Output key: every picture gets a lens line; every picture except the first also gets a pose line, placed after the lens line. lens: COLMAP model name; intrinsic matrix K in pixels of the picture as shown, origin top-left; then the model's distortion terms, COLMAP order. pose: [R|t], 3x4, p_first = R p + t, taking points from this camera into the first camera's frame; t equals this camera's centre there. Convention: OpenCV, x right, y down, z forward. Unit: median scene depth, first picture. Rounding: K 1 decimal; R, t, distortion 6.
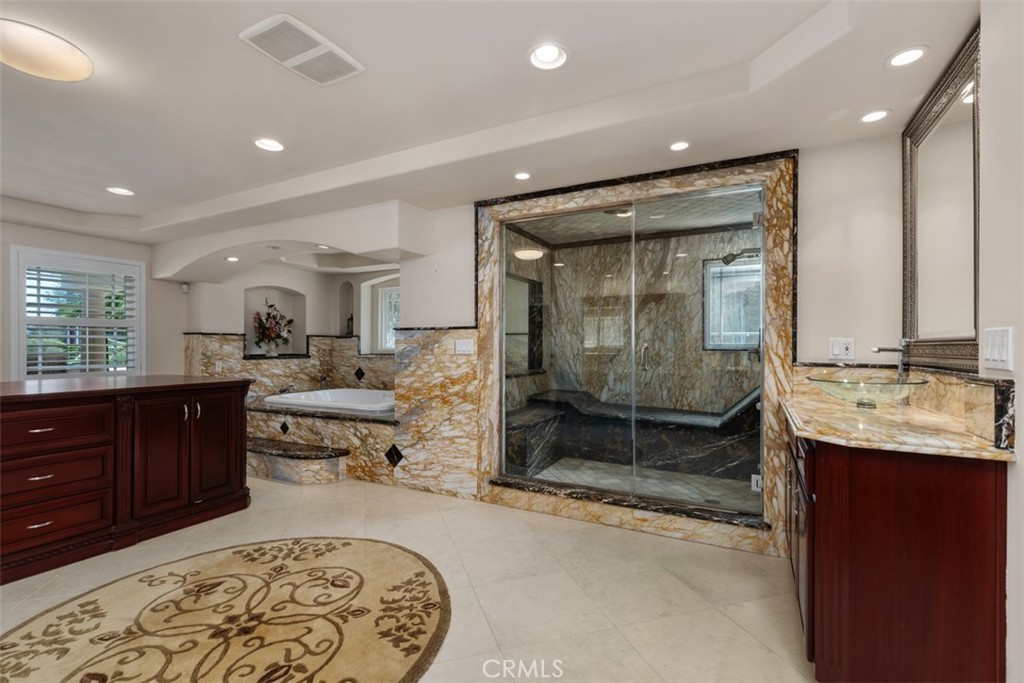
lens RADIAL K [[458.8, 0, 482.4], [0, 458.8, 344.2], [0, 0, 1]] dist [0.023414, -0.003394]
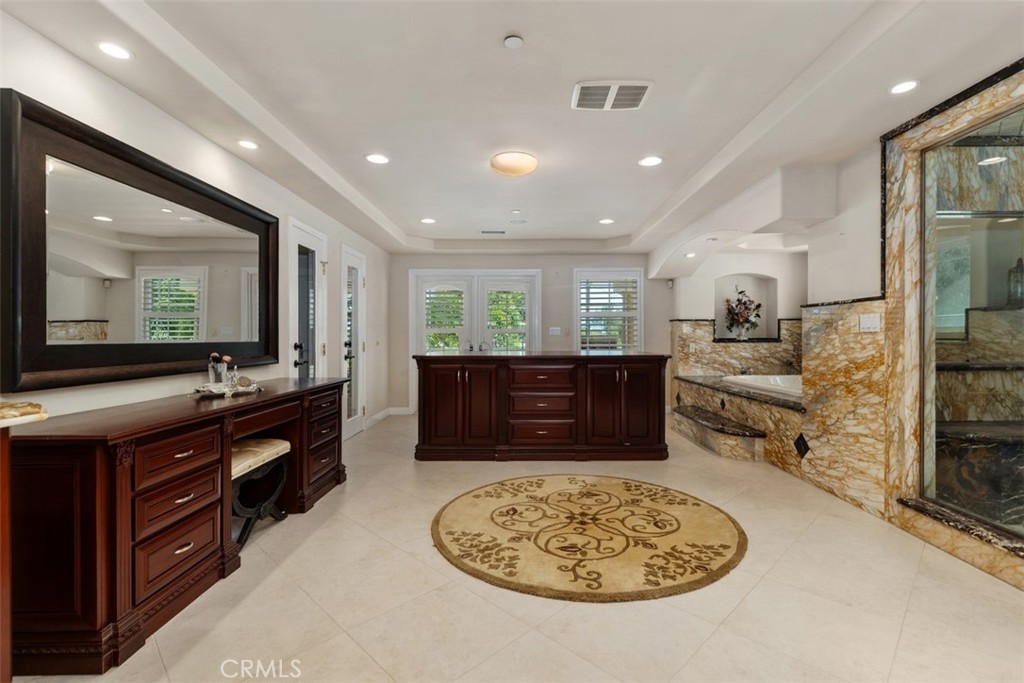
lens RADIAL K [[458.8, 0, 537.9], [0, 458.8, 341.1], [0, 0, 1]] dist [0.023414, -0.003394]
pose [[0.517984, 0.007307, -0.855359, 0.363106], [0.005471, 0.999915, 0.011855, 0.024322], [0.855373, -0.010820, 0.517900, 0.092122]]
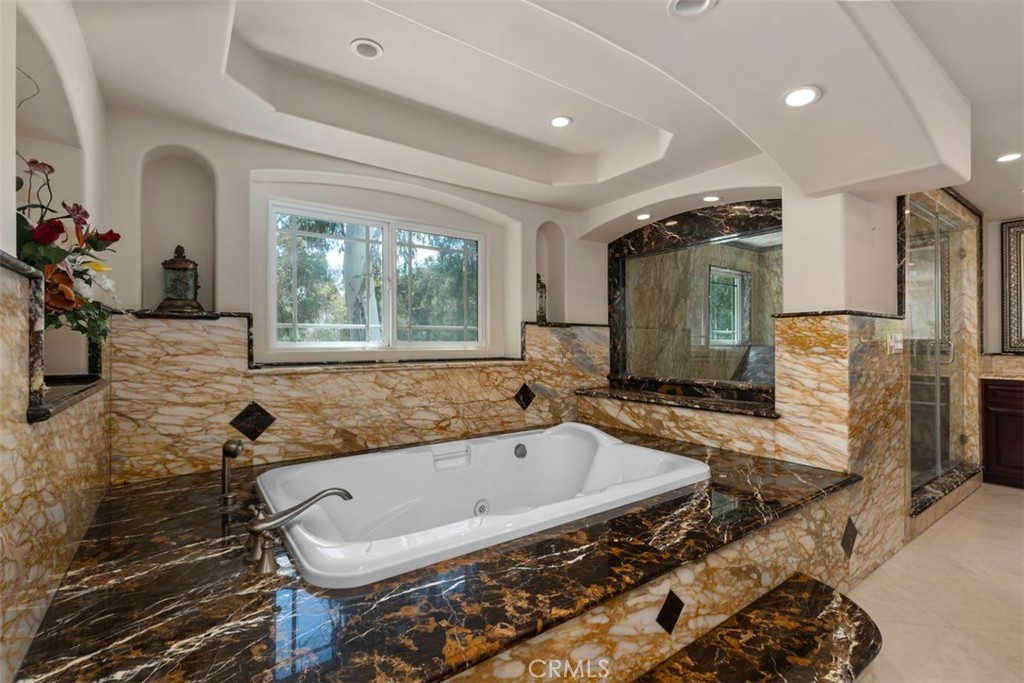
lens RADIAL K [[458.8, 0, 516.1], [0, 458.8, 349.2], [0, 0, 1]] dist [0.023414, -0.003394]
pose [[0.415733, -0.012596, 0.909400, -0.920650], [-0.001499, 0.999893, 0.014535, 0.005483], [-0.909486, -0.007406, 0.415669, 1.196341]]
